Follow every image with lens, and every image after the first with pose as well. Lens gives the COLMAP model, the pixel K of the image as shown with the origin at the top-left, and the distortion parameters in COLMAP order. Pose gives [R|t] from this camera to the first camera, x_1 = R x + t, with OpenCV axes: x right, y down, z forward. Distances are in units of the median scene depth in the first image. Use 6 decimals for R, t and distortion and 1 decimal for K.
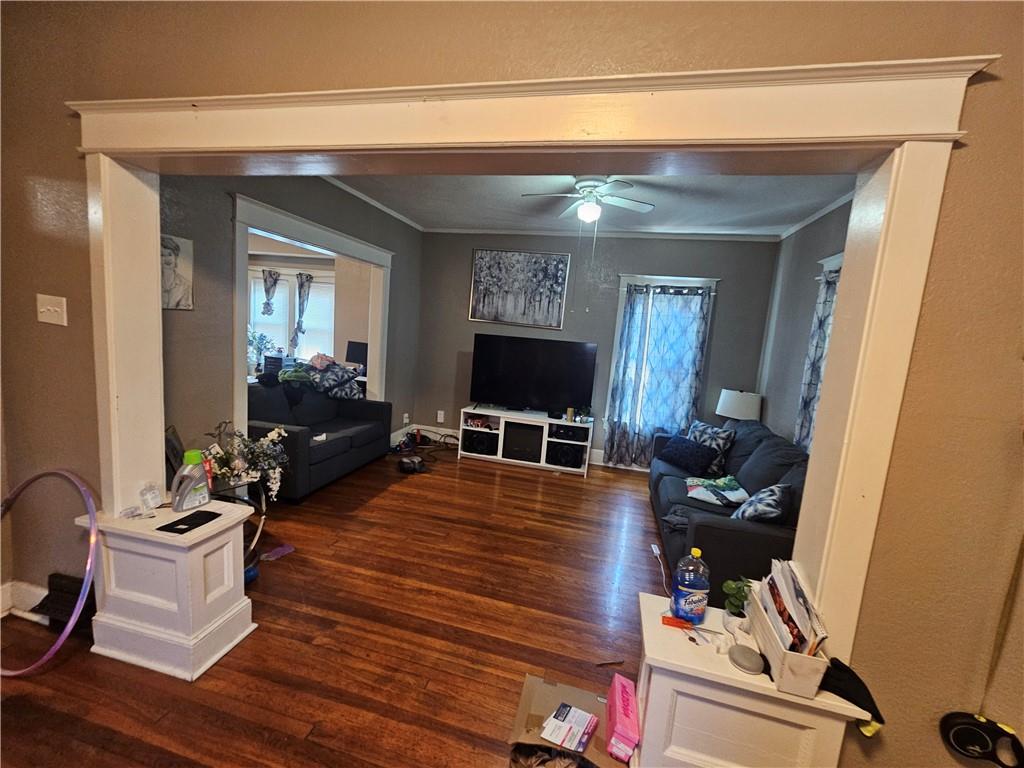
lens RADIAL K [[422.1, 0, 511.0], [0, 422.1, 380.2], [0, 0, 1]] dist [-0.000674, -0.000347]
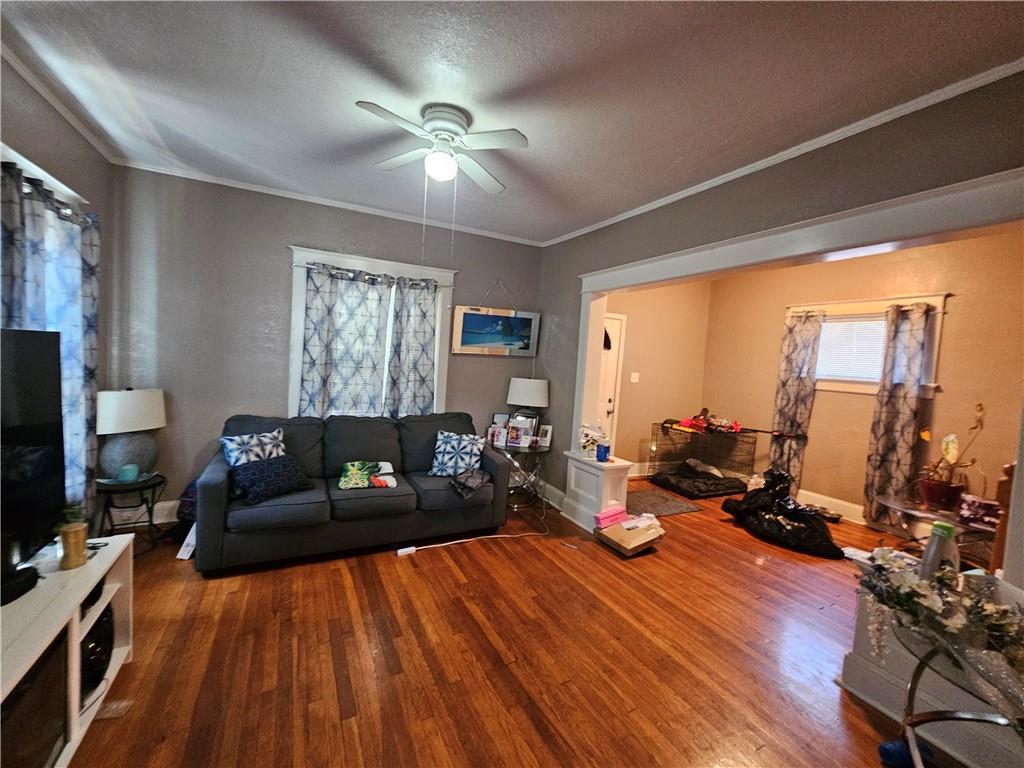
lens RADIAL K [[422.1, 0, 508.4], [0, 422.1, 383.7], [0, 0, 1]] dist [-0.000674, -0.000347]
pose [[-0.642517, -0.163740, 0.748573, -0.485750], [-0.011942, 0.978924, 0.203876, -0.183431], [-0.766179, 0.122054, -0.630930, 1.398672]]
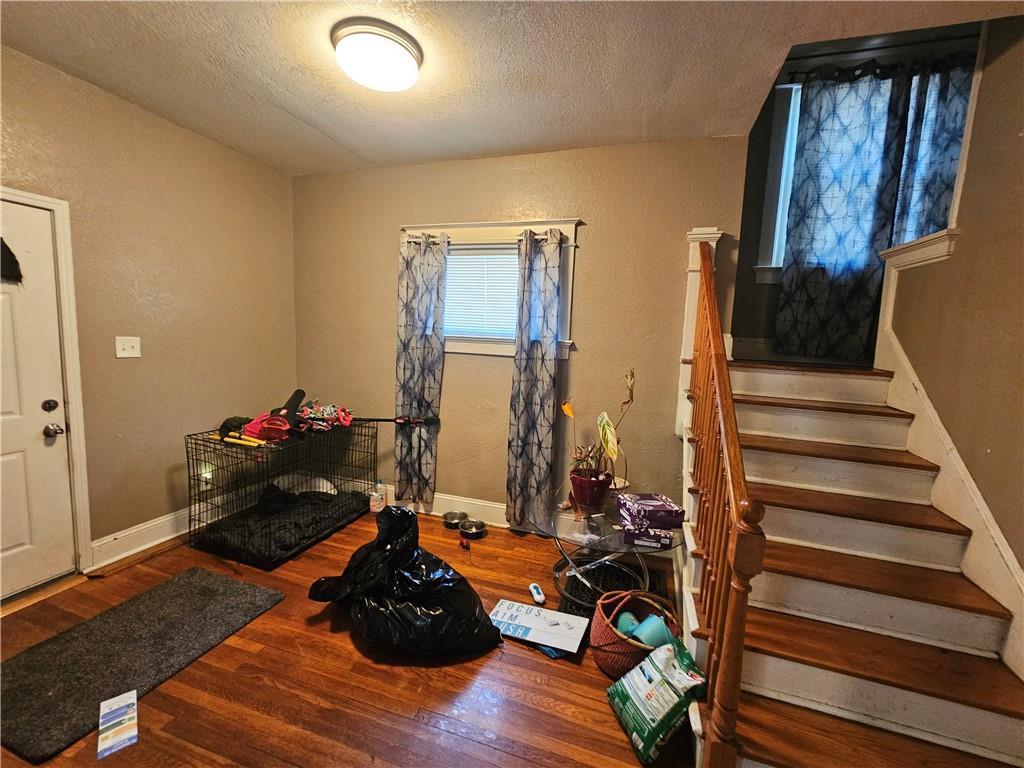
lens RADIAL K [[422.1, 0, 514.9], [0, 422.1, 382.5], [0, 0, 1]] dist [-0.000674, -0.000347]
pose [[-0.990090, -0.129596, 0.054089, -0.308987], [-0.111947, 0.960921, 0.253177, -0.084334], [-0.084786, 0.244613, -0.965907, 0.642337]]
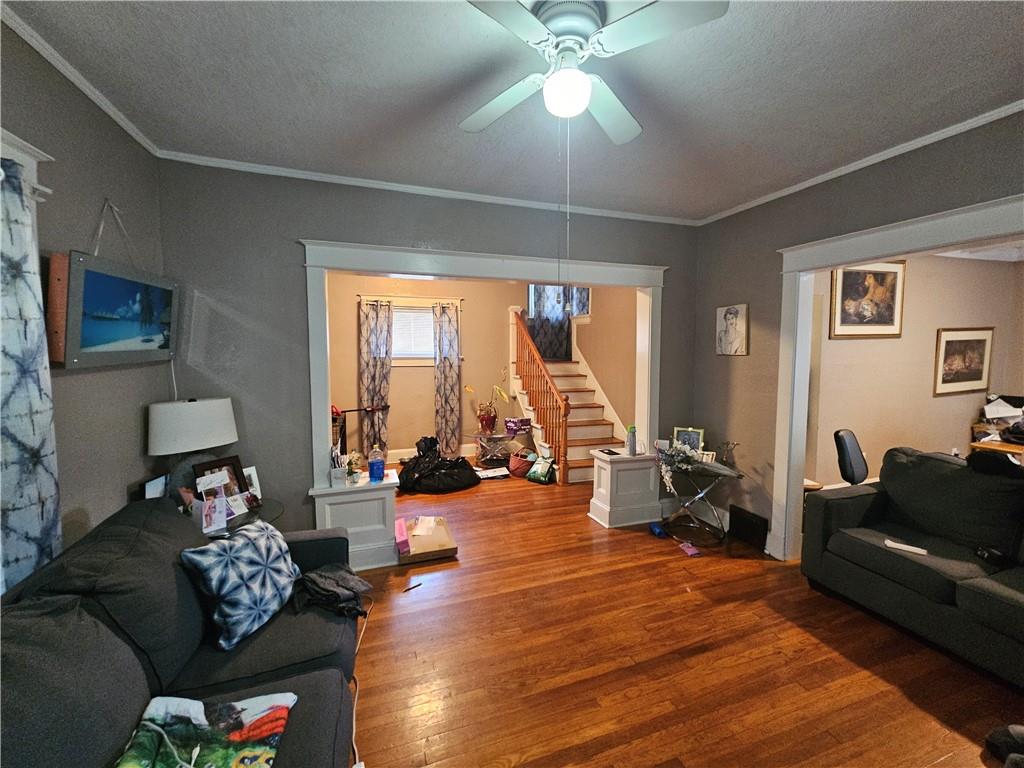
lens RADIAL K [[422.1, 0, 507.0], [0, 422.1, 382.6], [0, 0, 1]] dist [-0.000674, -0.000347]
pose [[-0.840179, -0.037555, -0.541008, 0.482517], [-0.138684, 0.979307, 0.147395, -0.142099], [0.524277, 0.198868, -0.828001, 1.406965]]
